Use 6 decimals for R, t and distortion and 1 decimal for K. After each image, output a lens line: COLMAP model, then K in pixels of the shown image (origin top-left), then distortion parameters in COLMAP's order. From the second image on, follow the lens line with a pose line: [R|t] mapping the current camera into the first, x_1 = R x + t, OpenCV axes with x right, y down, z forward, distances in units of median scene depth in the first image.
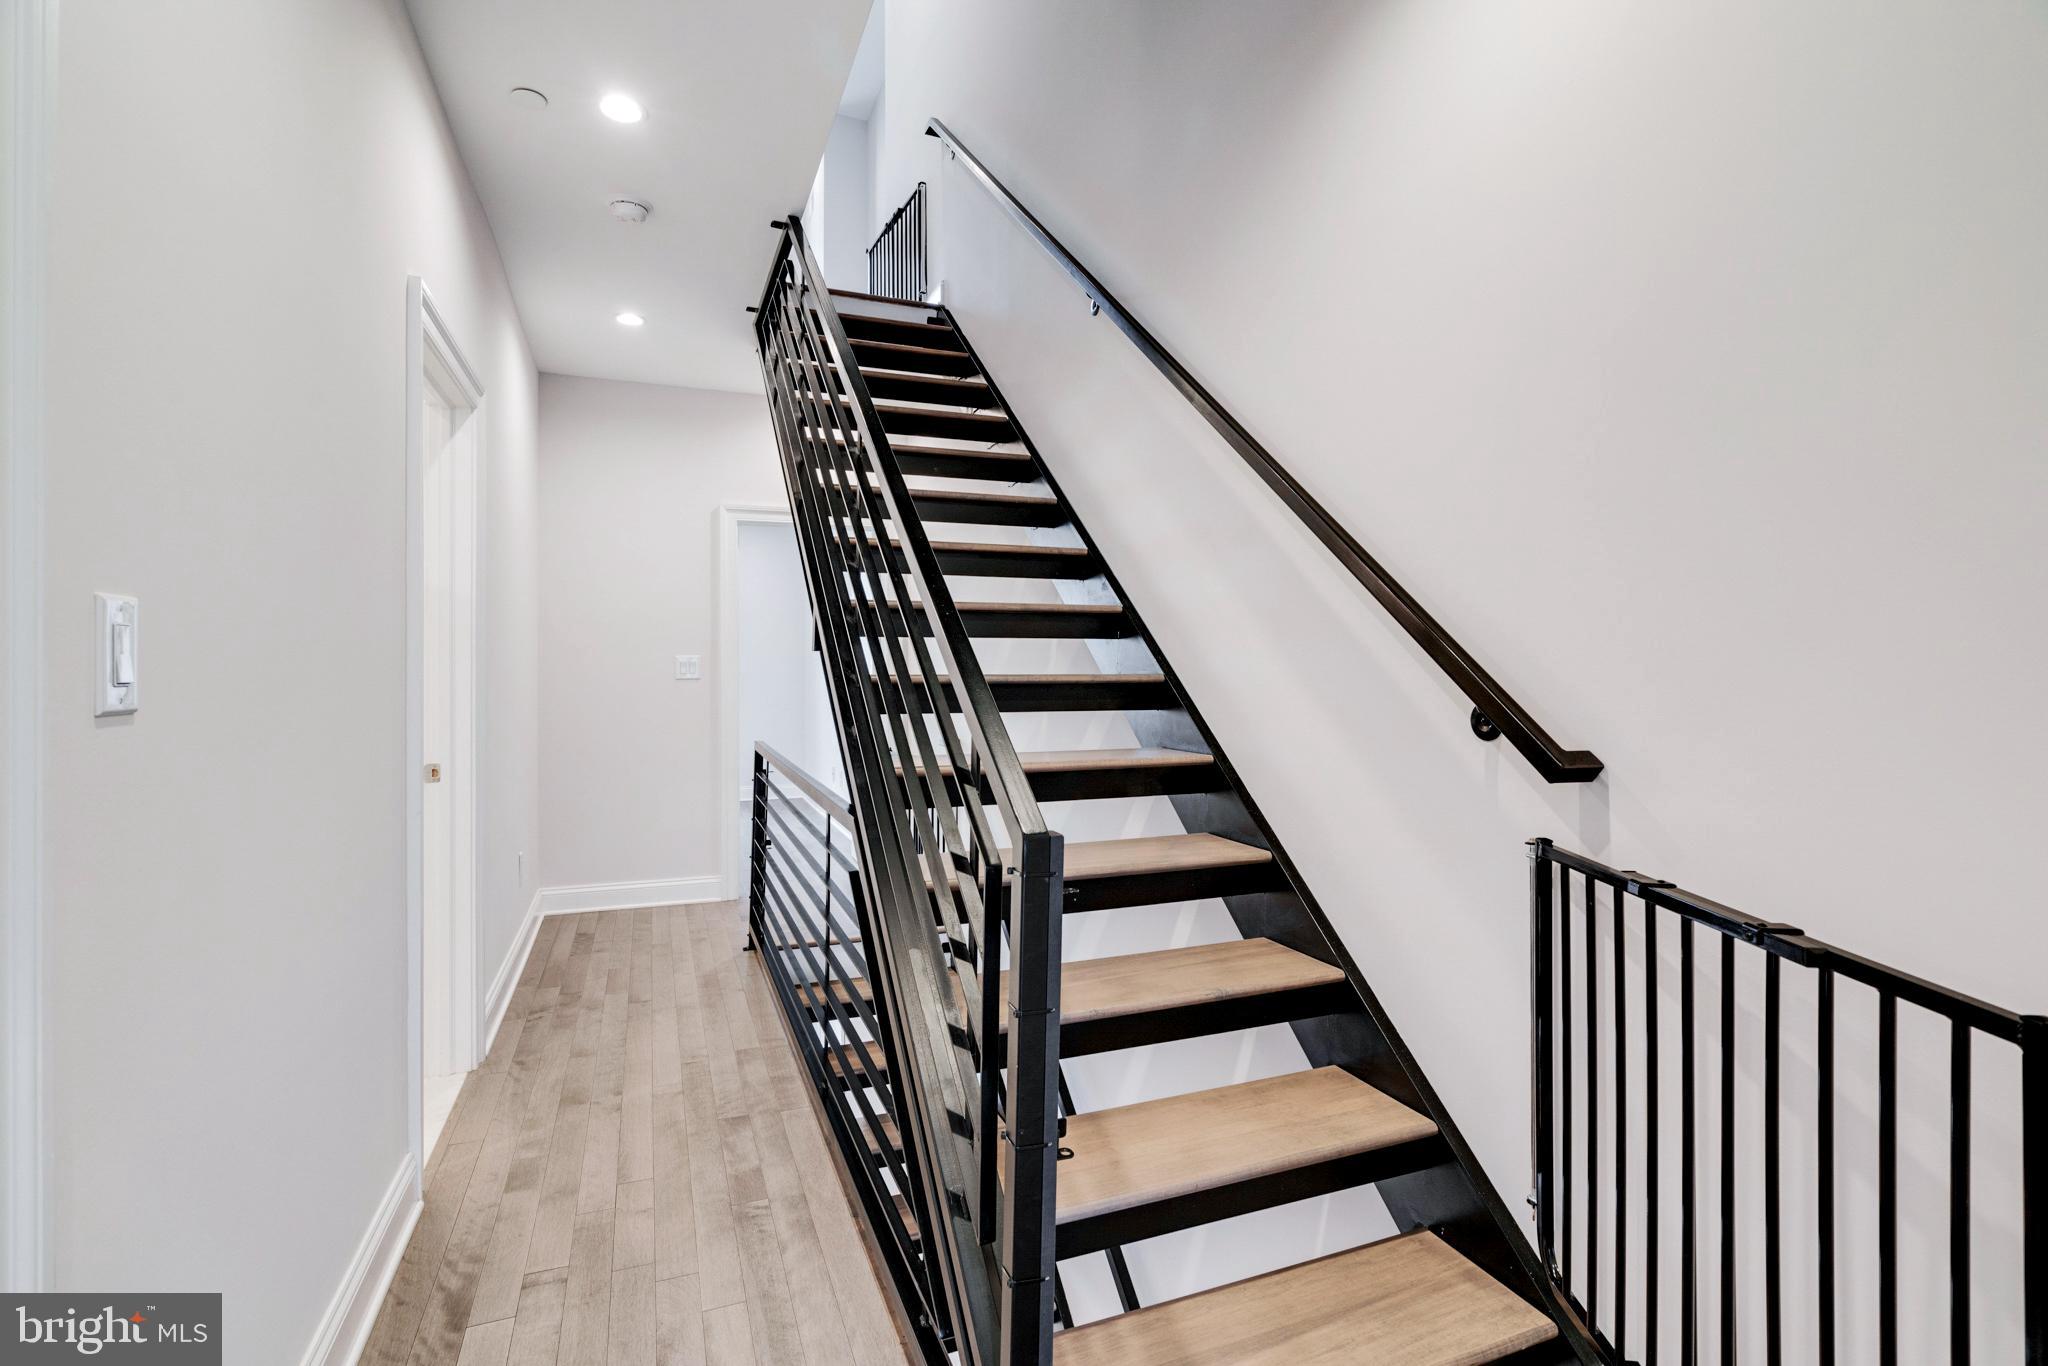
lens RADIAL K [[923.9, 0, 1018.0], [0, 923.9, 677.1], [0, 0, 1]] dist [-0.007273, 0.003088]
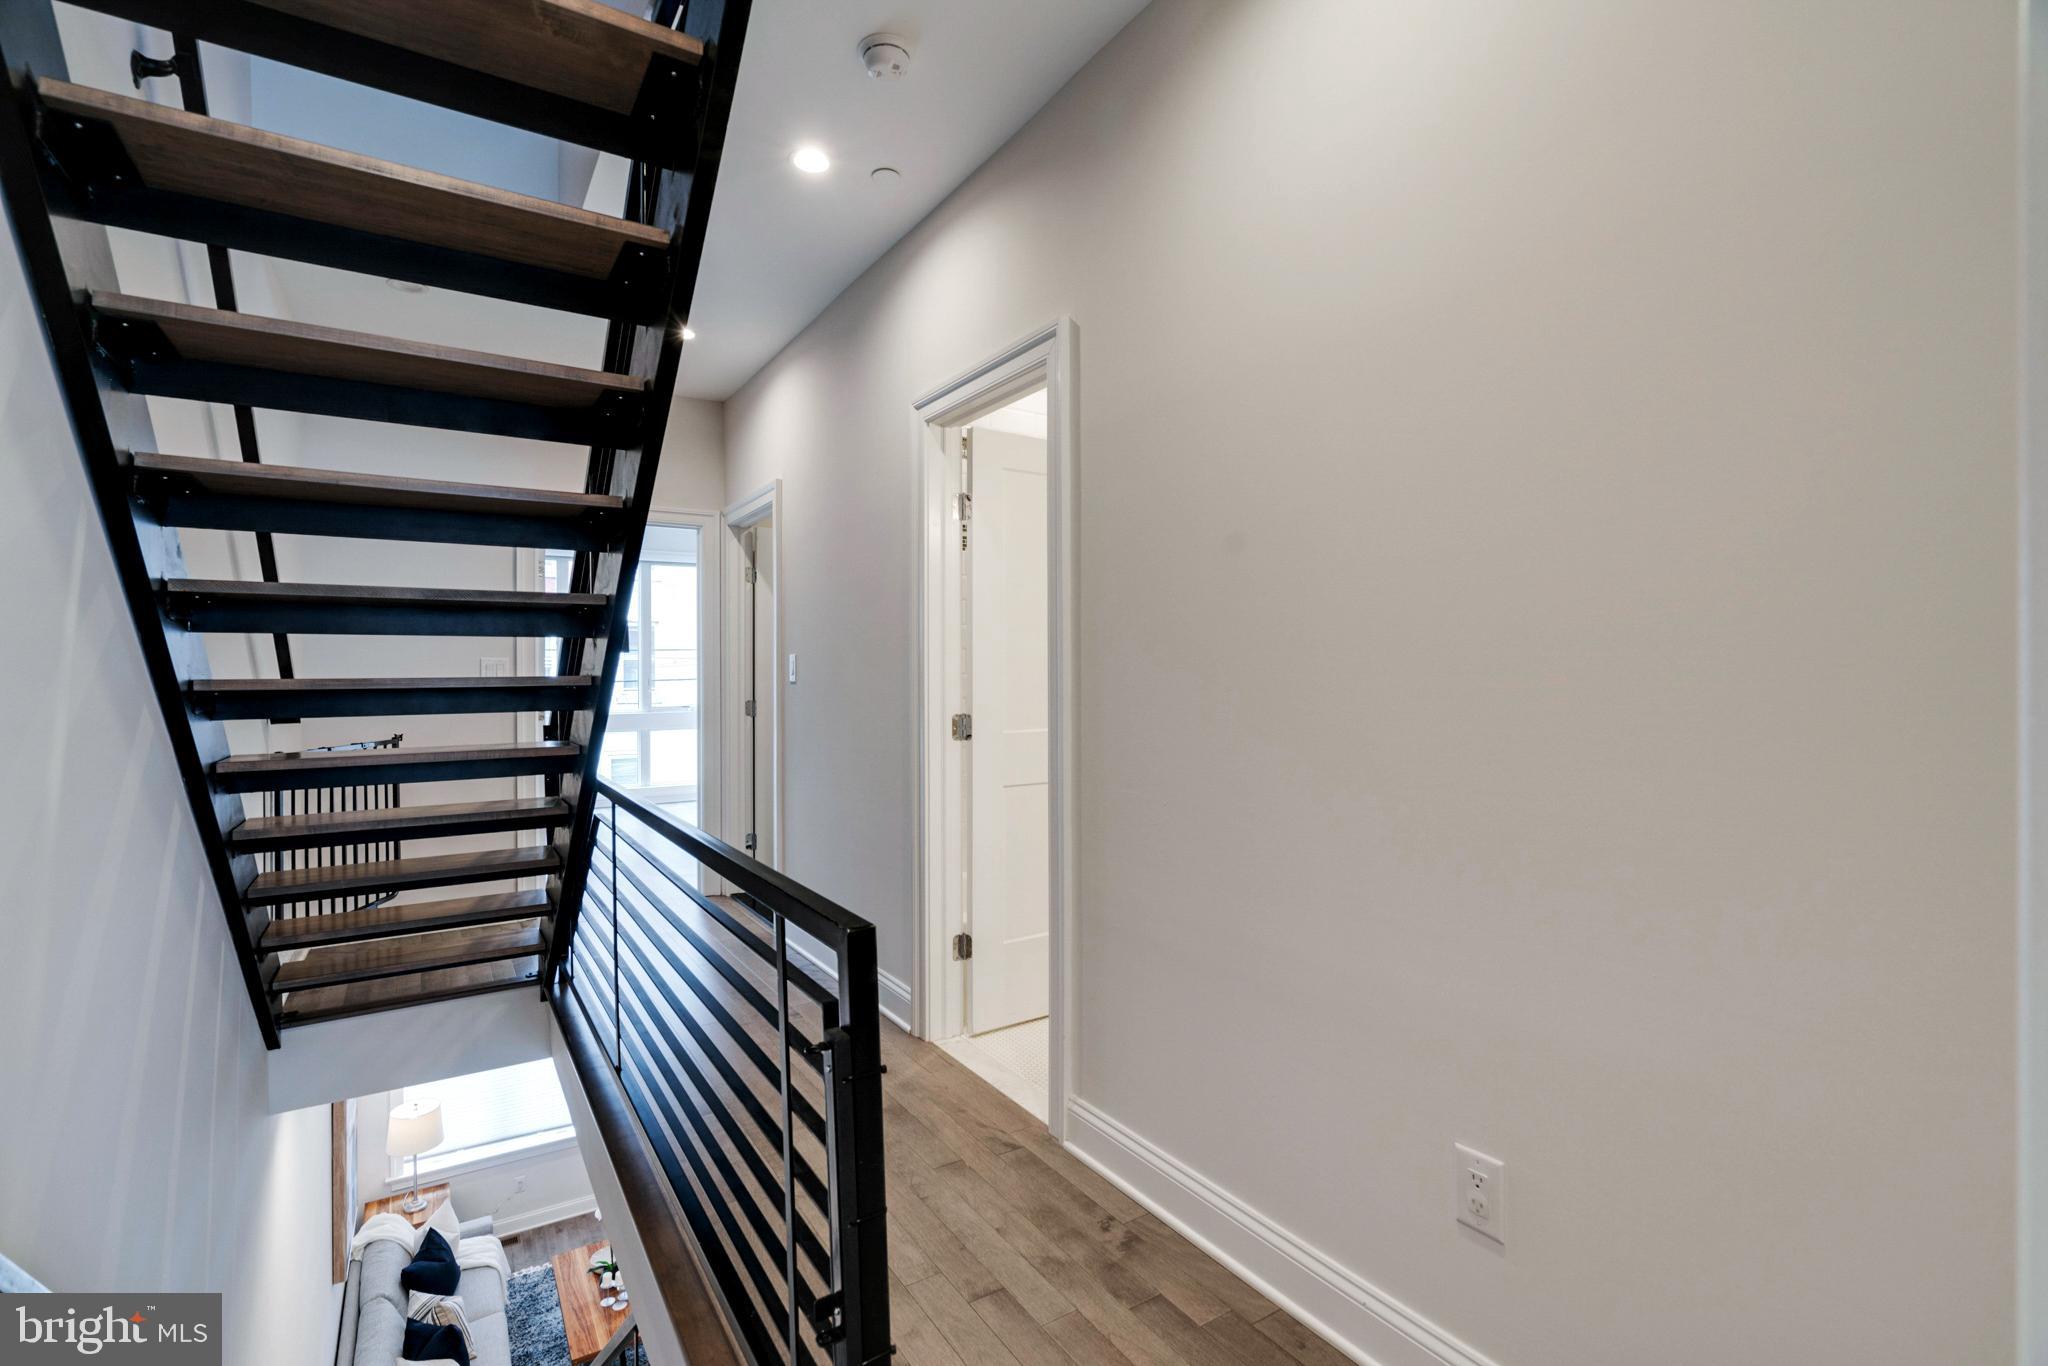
lens RADIAL K [[923.9, 0, 1029.0], [0, 923.9, 683.4], [0, 0, 1]] dist [-0.007273, 0.003088]
pose [[-0.982366, 0.006117, -0.186866, -0.353928], [0.006745, 0.999974, -0.002727, 0.005198], [0.186845, -0.003940, -0.982382, 1.593463]]
